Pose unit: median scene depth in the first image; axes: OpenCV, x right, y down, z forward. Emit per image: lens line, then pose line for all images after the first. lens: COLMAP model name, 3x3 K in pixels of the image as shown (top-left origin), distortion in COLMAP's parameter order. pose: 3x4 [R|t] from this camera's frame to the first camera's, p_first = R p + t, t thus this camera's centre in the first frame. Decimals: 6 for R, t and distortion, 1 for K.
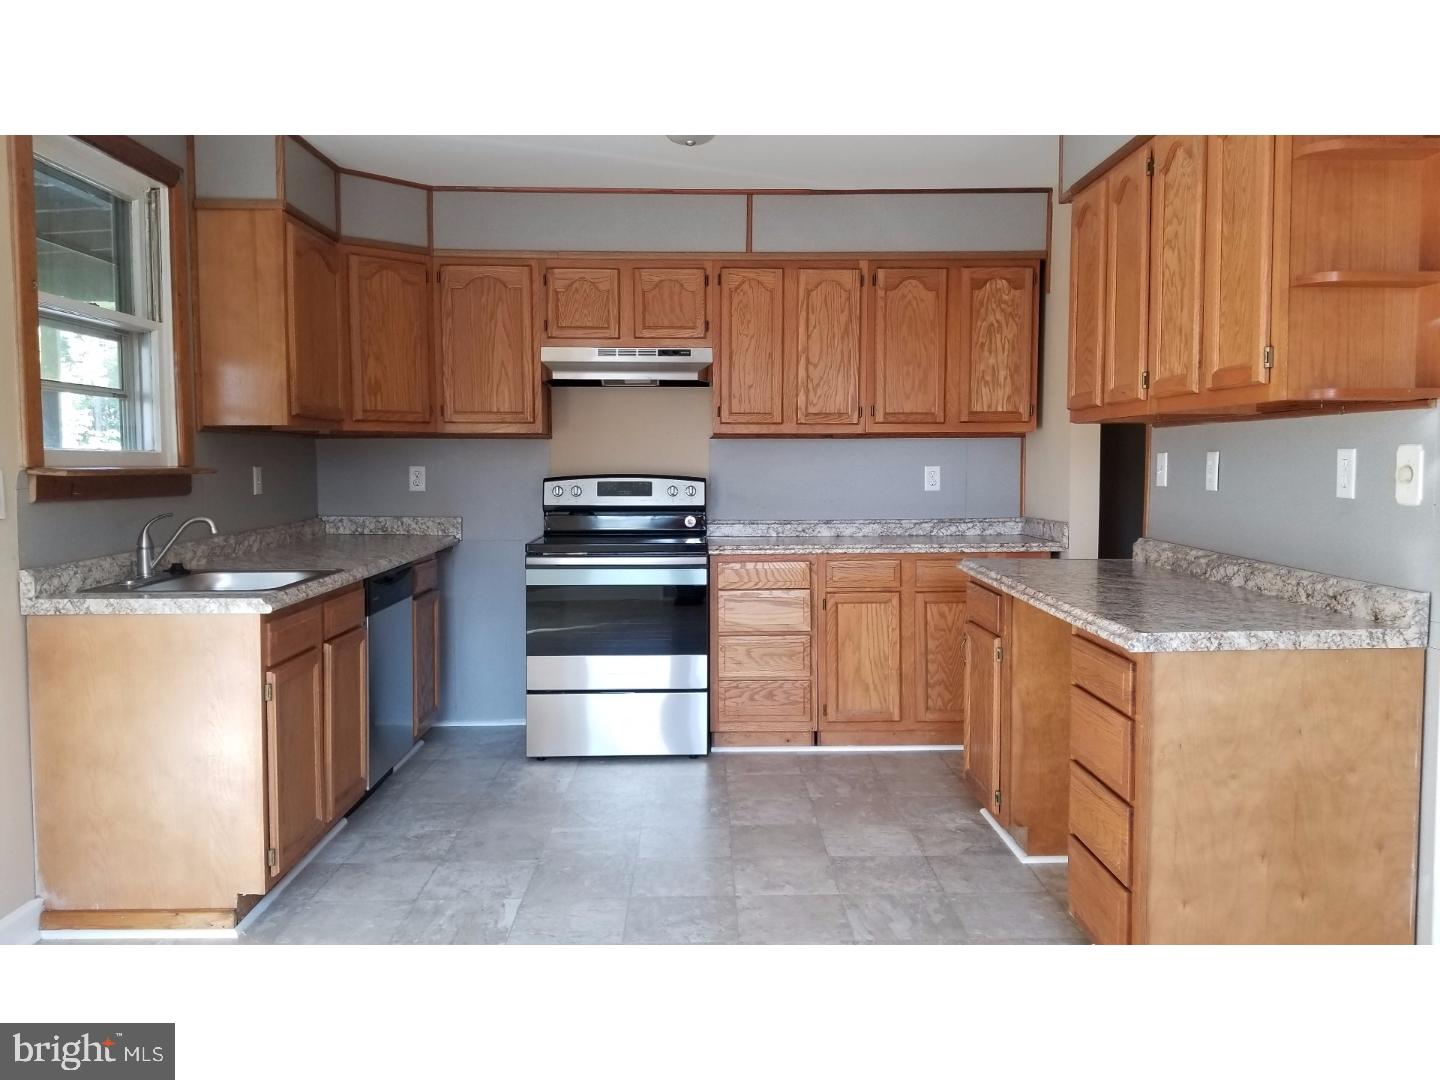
lens RADIAL K [[1149.9, 0, 723.6], [0, 1149.9, 536.4], [0, 0, 1]] dist [0.115810, 0.003554]
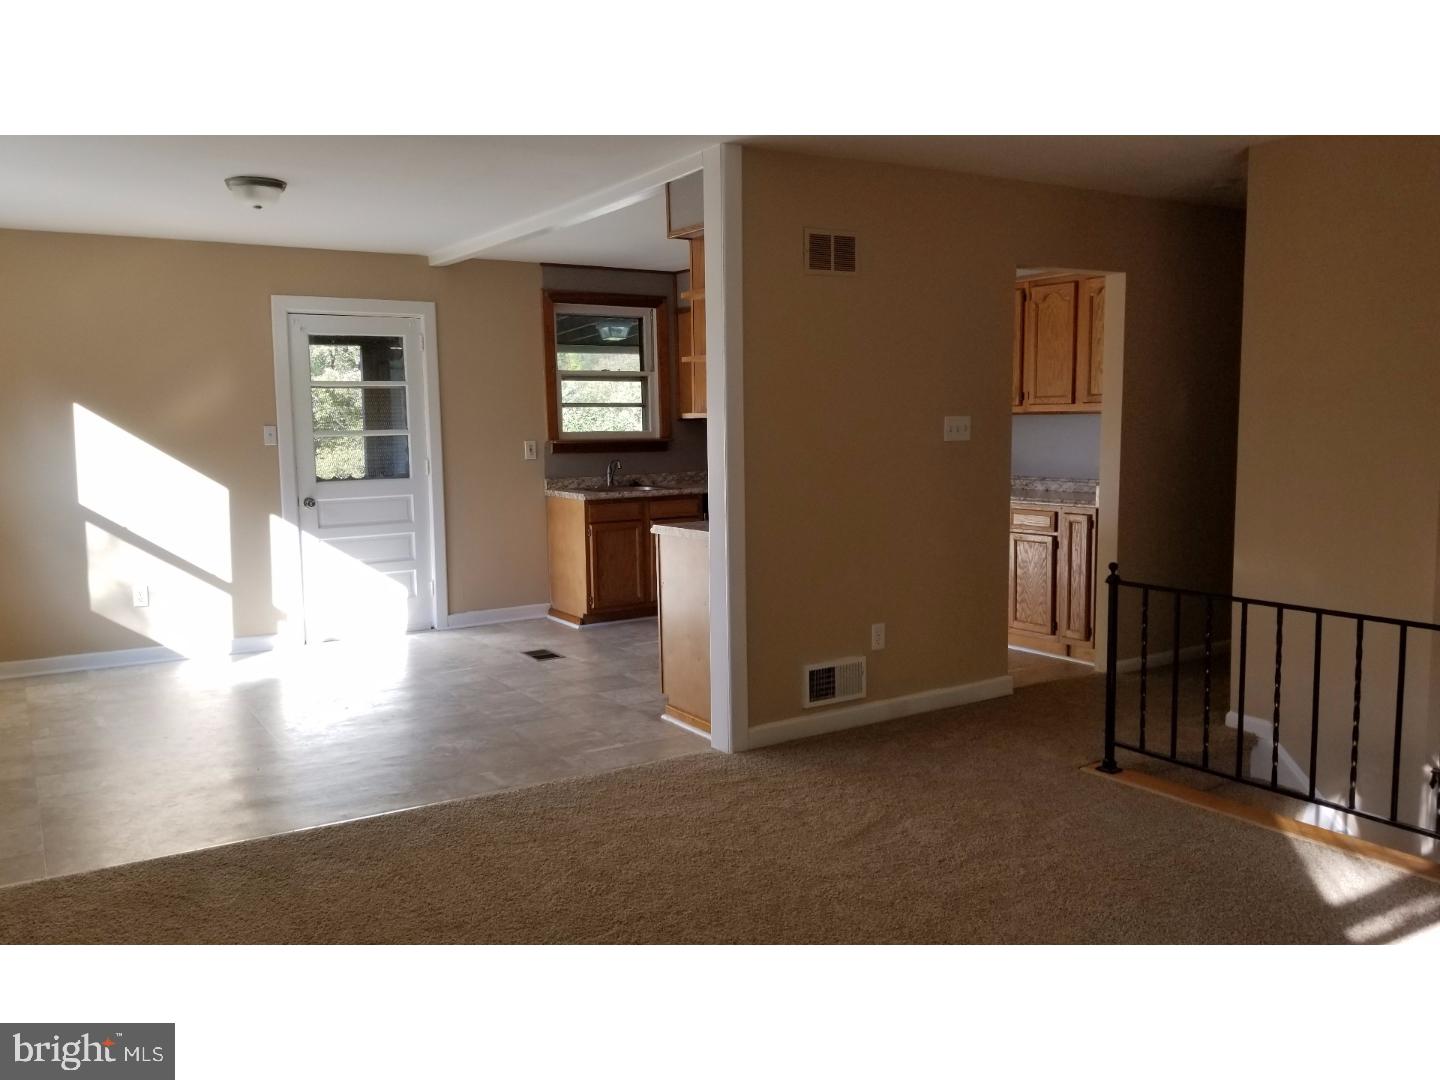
lens RADIAL K [[1149.9, 0, 721.9], [0, 1149.9, 538.6], [0, 0, 1]] dist [0.115810, 0.003554]
pose [[0.516015, 0.079771, -0.852857, 1.433295], [-0.050785, 0.996752, 0.062503, -0.014047], [0.855073, 0.011060, 0.518390, 0.010674]]
